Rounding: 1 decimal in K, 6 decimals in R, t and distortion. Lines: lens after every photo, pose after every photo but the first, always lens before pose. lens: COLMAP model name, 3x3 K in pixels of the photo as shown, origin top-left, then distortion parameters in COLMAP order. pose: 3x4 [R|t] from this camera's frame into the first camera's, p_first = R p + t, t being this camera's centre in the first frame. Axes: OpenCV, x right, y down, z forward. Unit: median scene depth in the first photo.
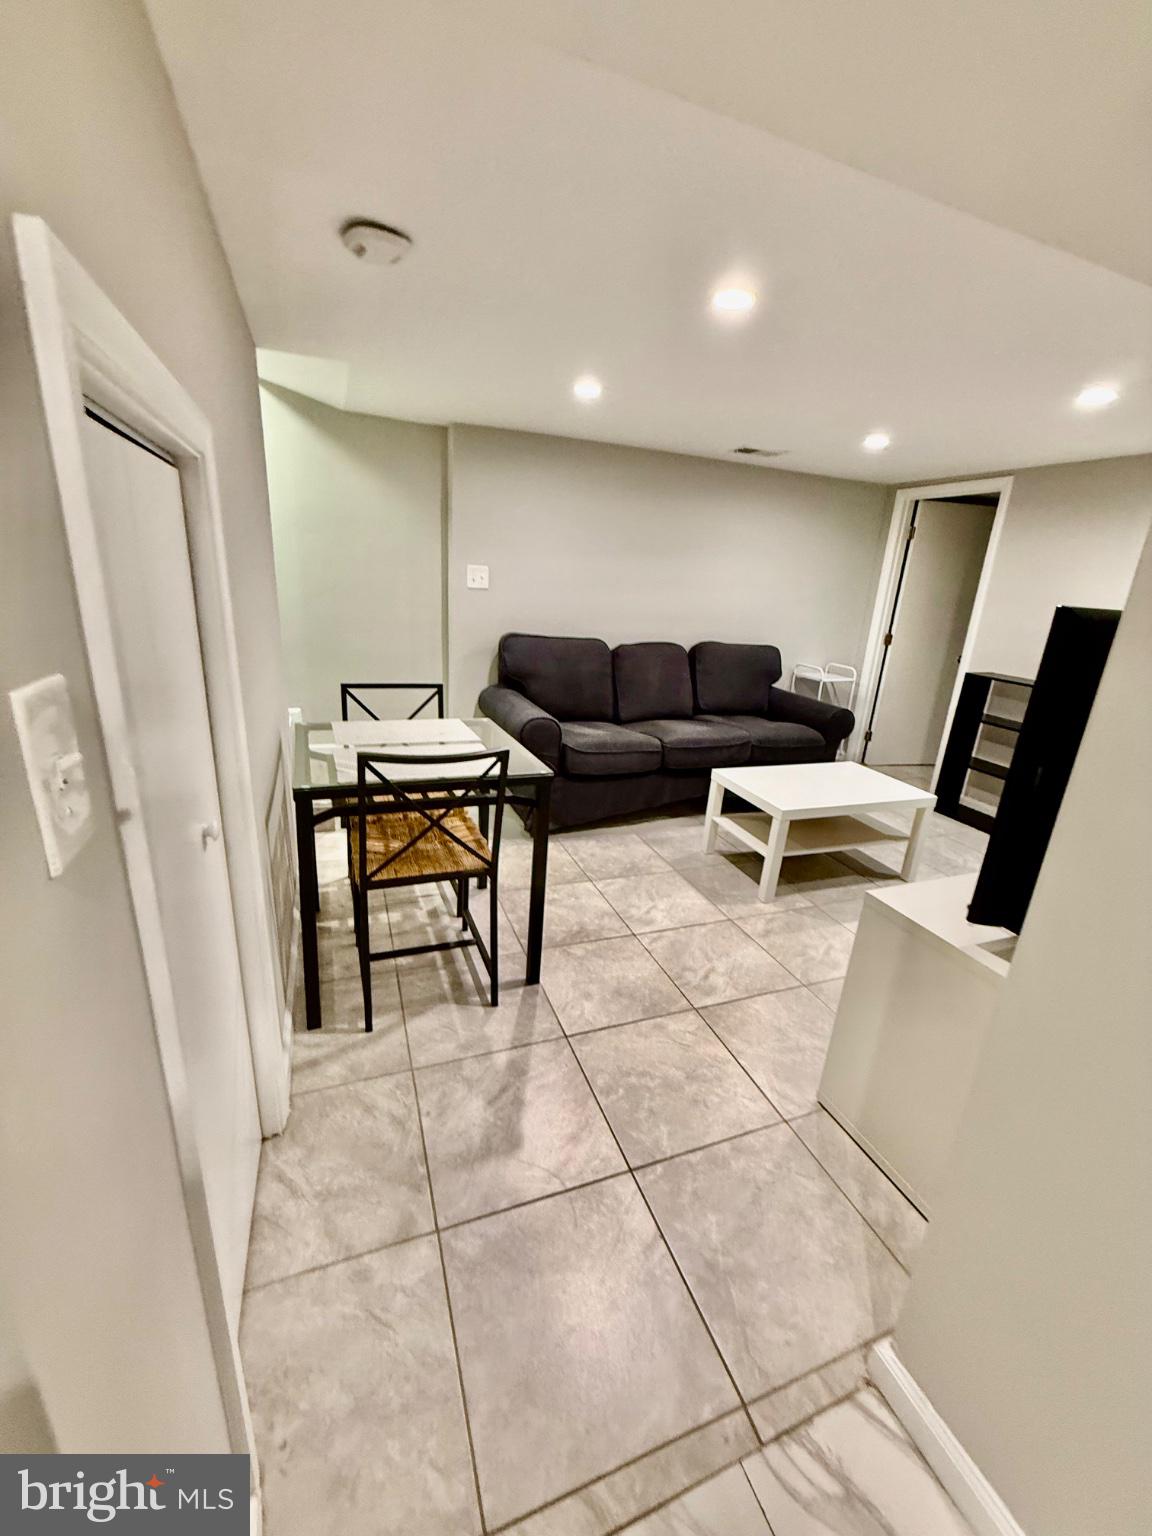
lens RADIAL K [[612.0, 0, 581.8], [0, 612.0, 771.9], [0, 0, 1]] dist [0.000426, 0.000236]
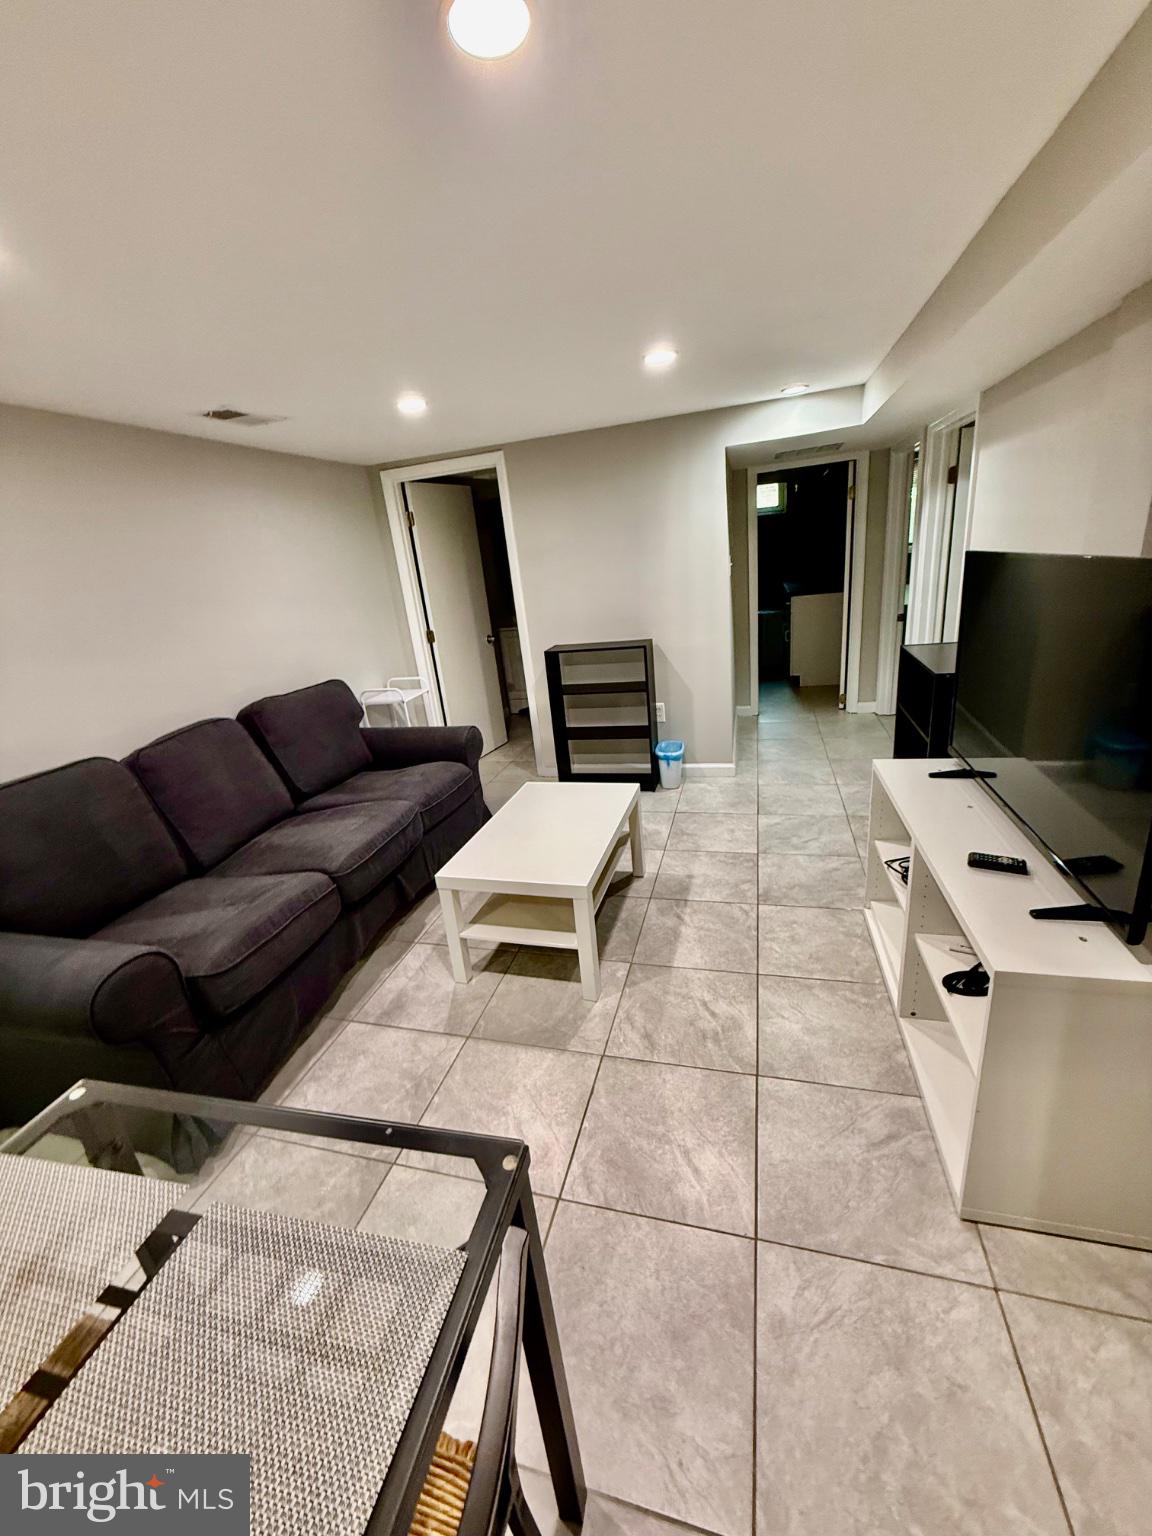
lens RADIAL K [[612.0, 0, 579.1], [0, 612.0, 766.6], [0, 0, 1]] dist [0.000426, 0.000236]
pose [[0.590176, -0.375698, 0.714523, -0.113330], [0.376650, 0.911011, 0.167909, -0.140941], [-0.714022, 0.170029, 0.679163, 0.330938]]
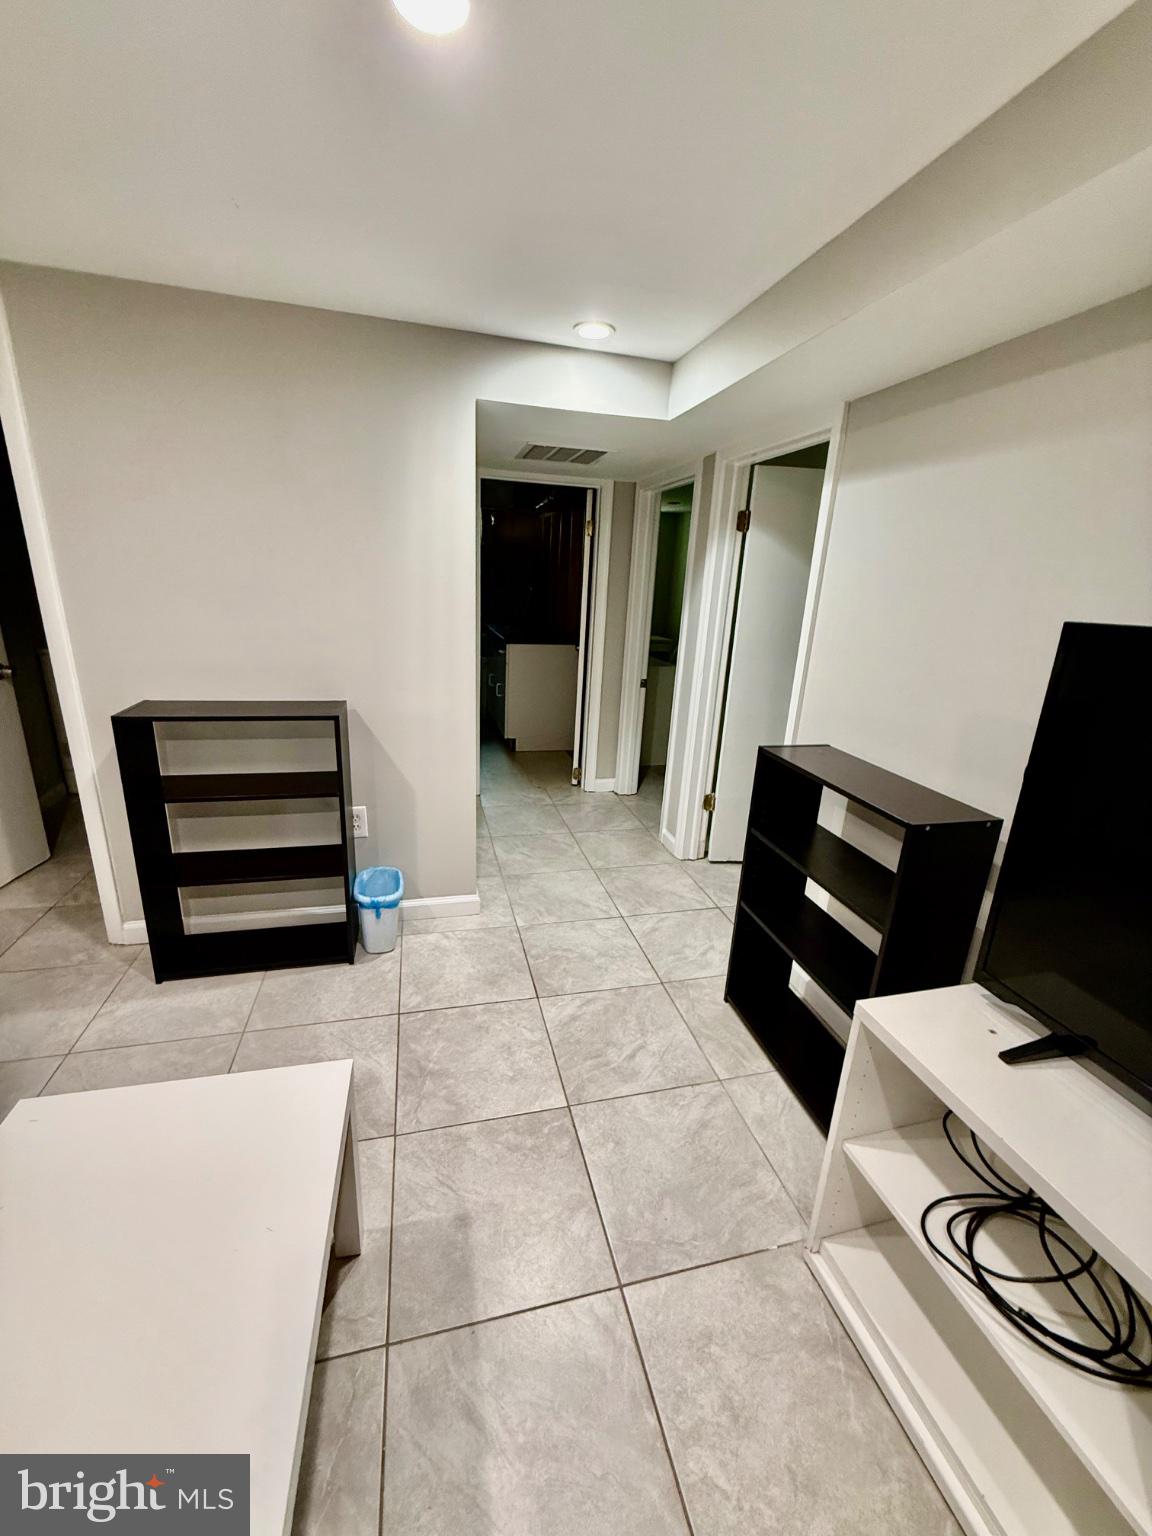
lens RADIAL K [[612.0, 0, 574.1], [0, 612.0, 765.7], [0, 0, 1]] dist [0.000426, 0.000236]
pose [[0.133290, -0.337469, 0.931852, 0.222388], [0.266261, 0.917868, 0.294319, -0.174368], [-0.954641, 0.208886, 0.212198, 0.576596]]
